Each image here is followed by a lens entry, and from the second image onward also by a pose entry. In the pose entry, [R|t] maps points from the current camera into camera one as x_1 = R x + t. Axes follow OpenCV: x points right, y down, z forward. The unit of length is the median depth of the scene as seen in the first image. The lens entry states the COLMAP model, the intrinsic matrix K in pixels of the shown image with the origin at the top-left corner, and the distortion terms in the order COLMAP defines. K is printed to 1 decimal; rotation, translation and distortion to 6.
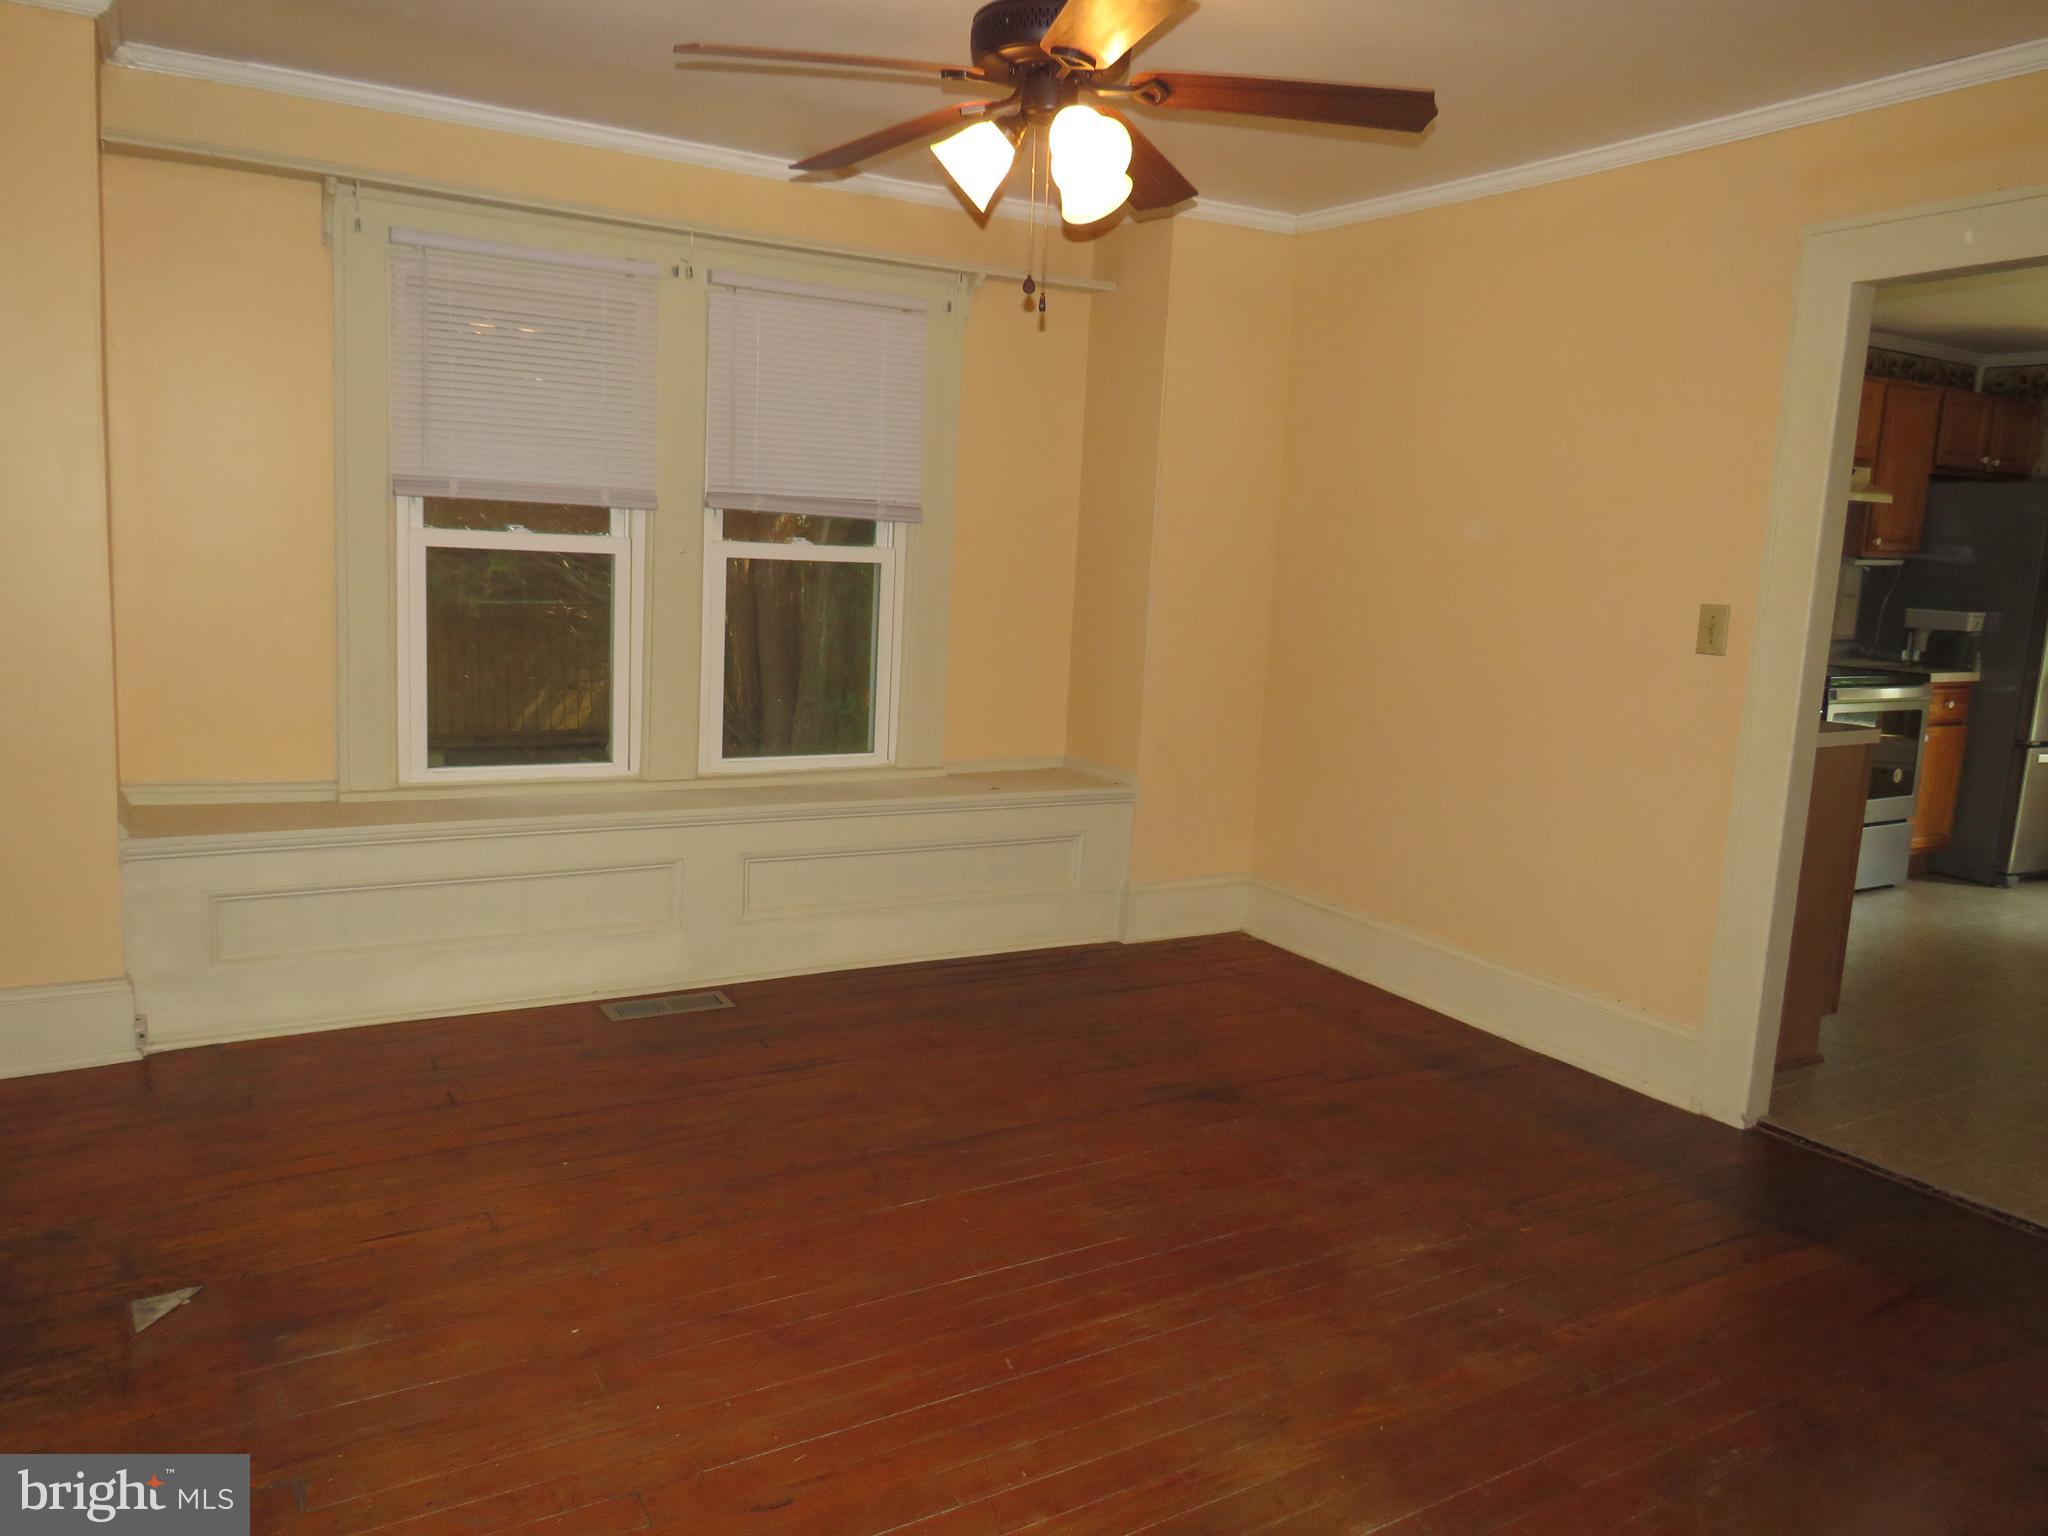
lens RADIAL K [[1458.4, 0, 1009.5], [0, 1458.4, 774.2], [0, 0, 1]] dist [-0.025226, 0.011290]
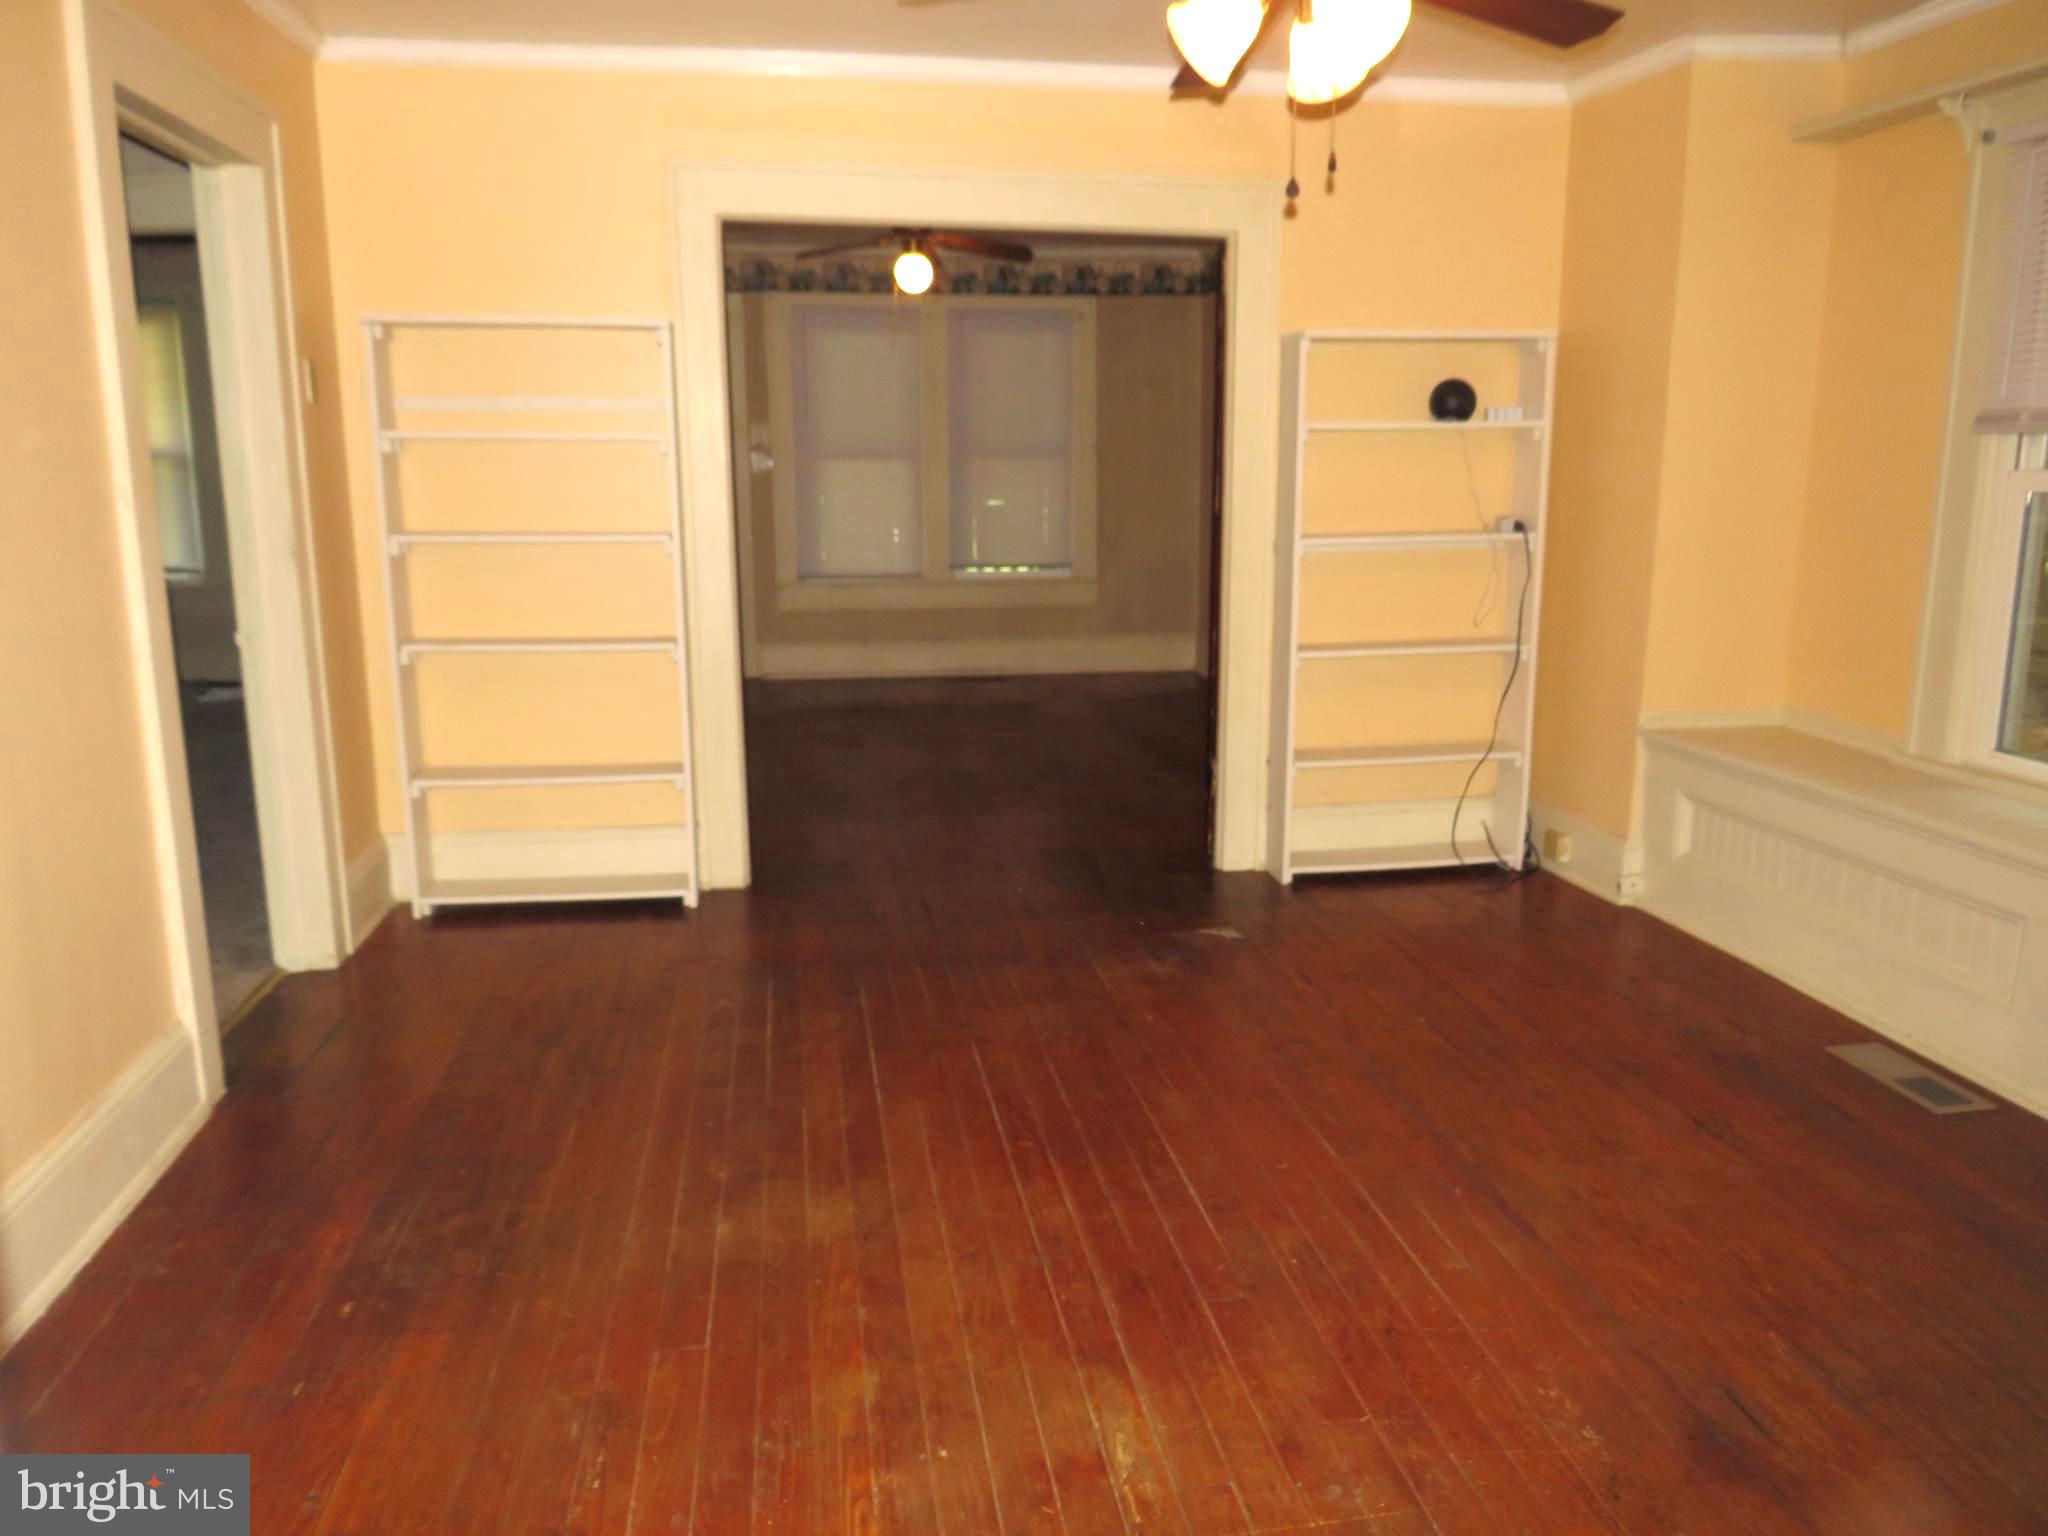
lens RADIAL K [[1458.4, 0, 1019.3], [0, 1458.4, 755.4], [0, 0, 1]] dist [-0.025226, 0.011290]
pose [[-0.377036, 0.139937, -0.915566, 0.635532], [-0.160316, 0.963740, 0.213319, -0.096855], [0.912219, 0.227209, -0.340930, 0.798131]]
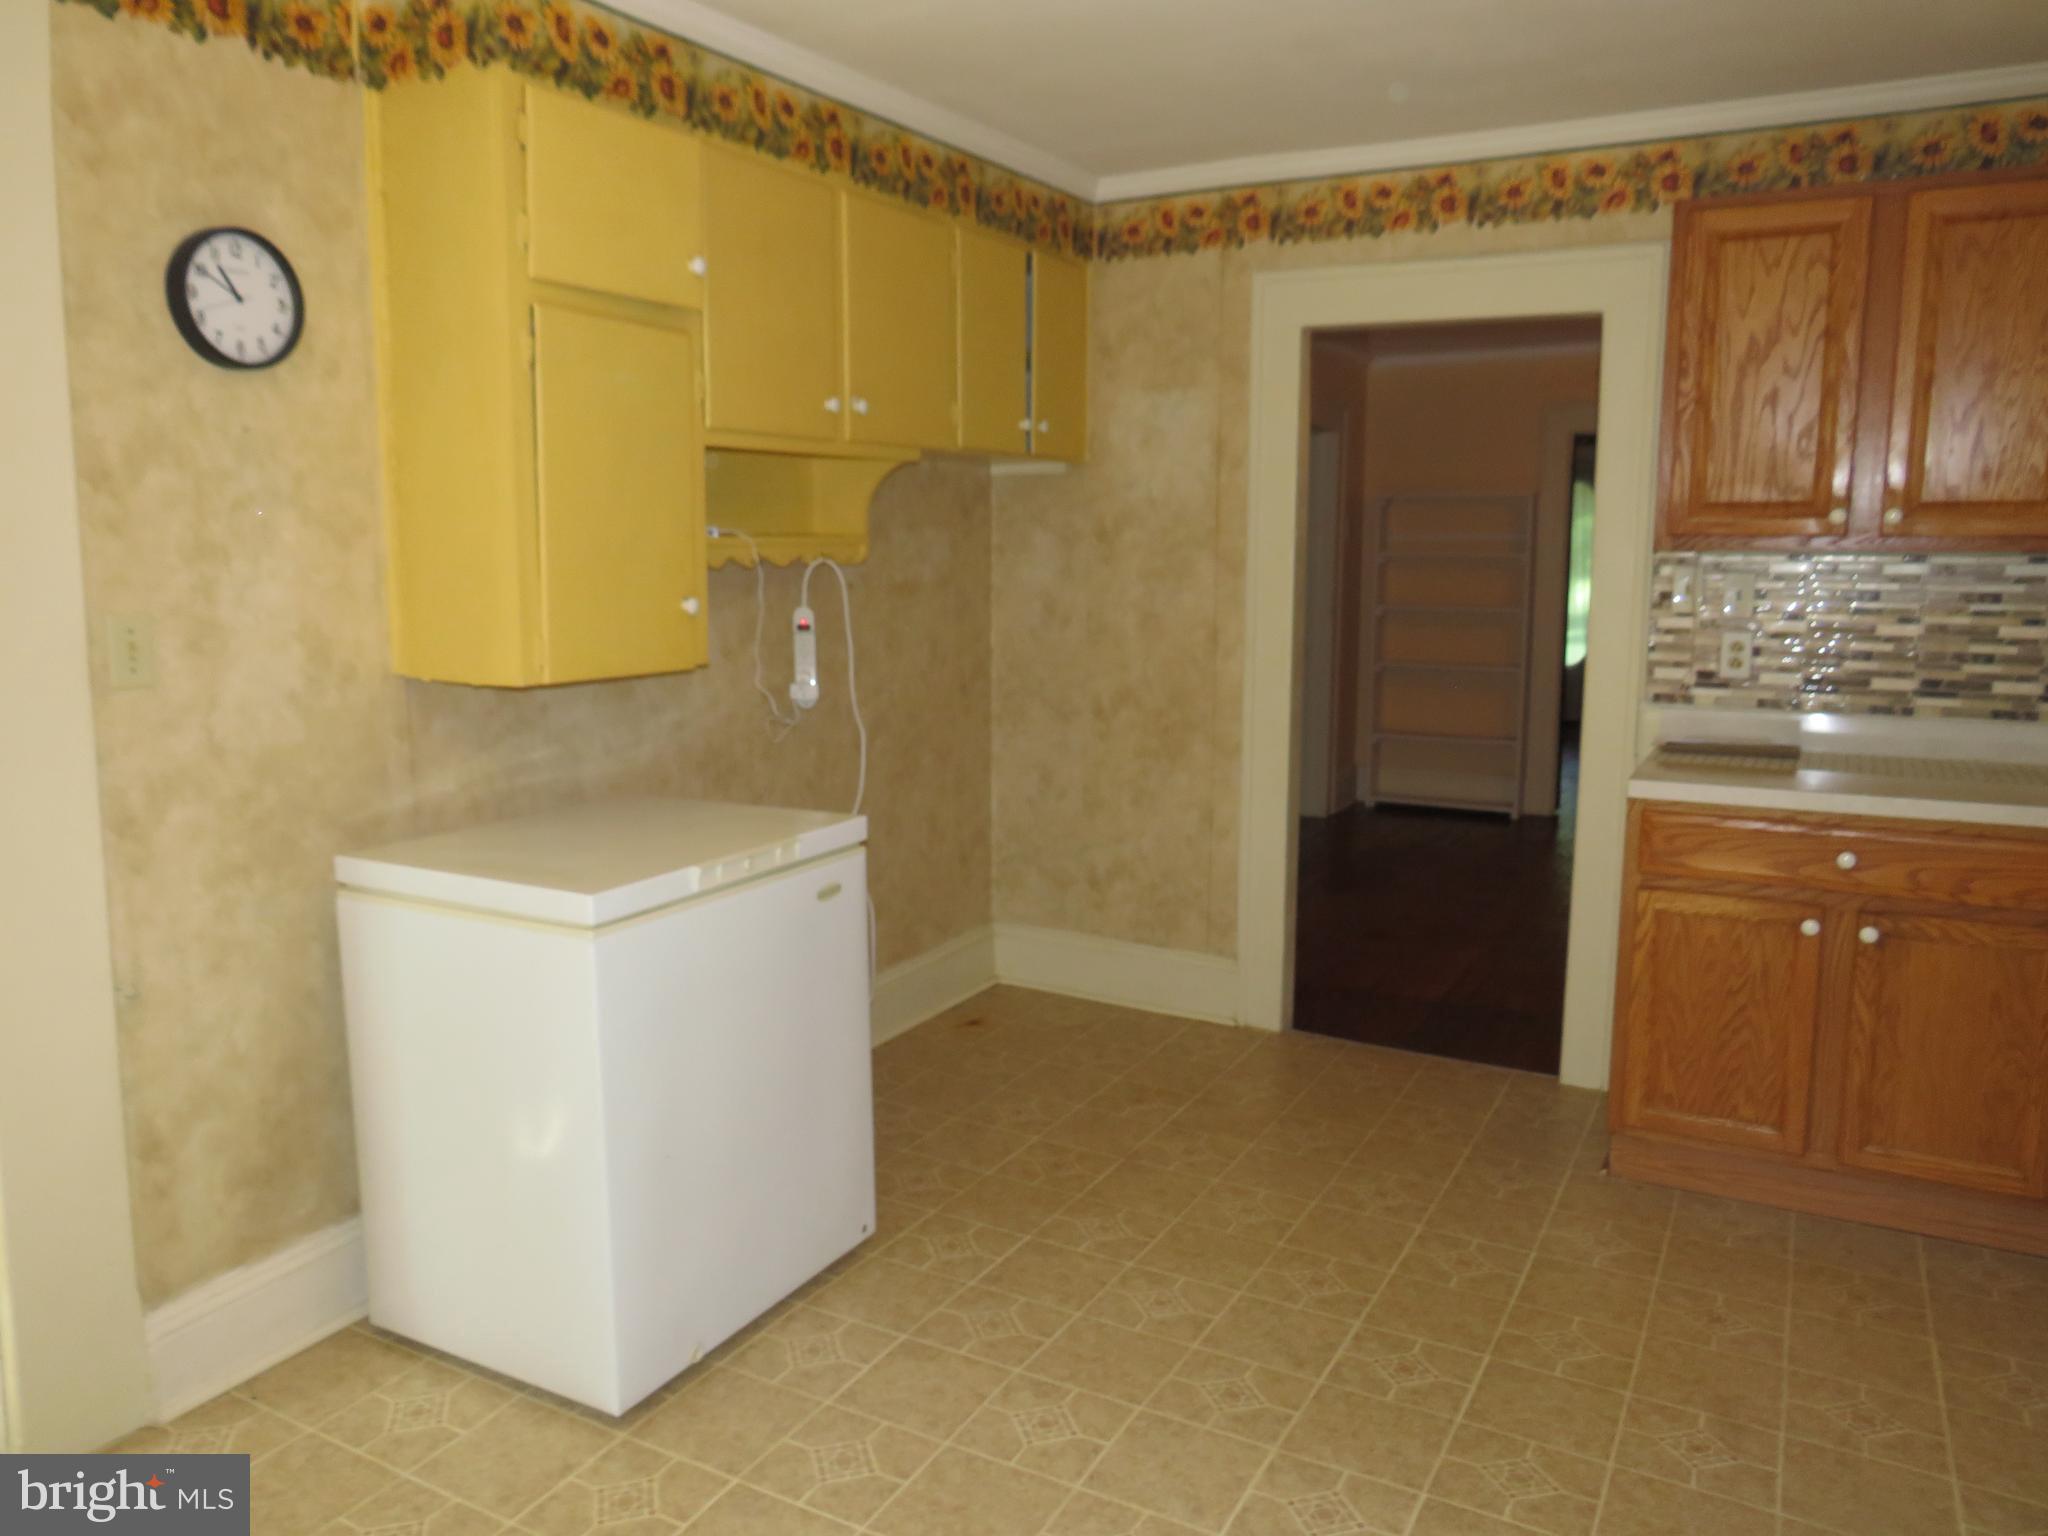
lens RADIAL K [[1458.4, 0, 1025.7], [0, 1458.4, 776.6], [0, 0, 1]] dist [-0.025226, 0.011290]
pose [[-0.862909, 0.028956, -0.504530, 1.185480], [-0.124022, 0.955692, 0.266966, -0.187433], [0.489905, 0.292940, -0.821084, 1.384807]]
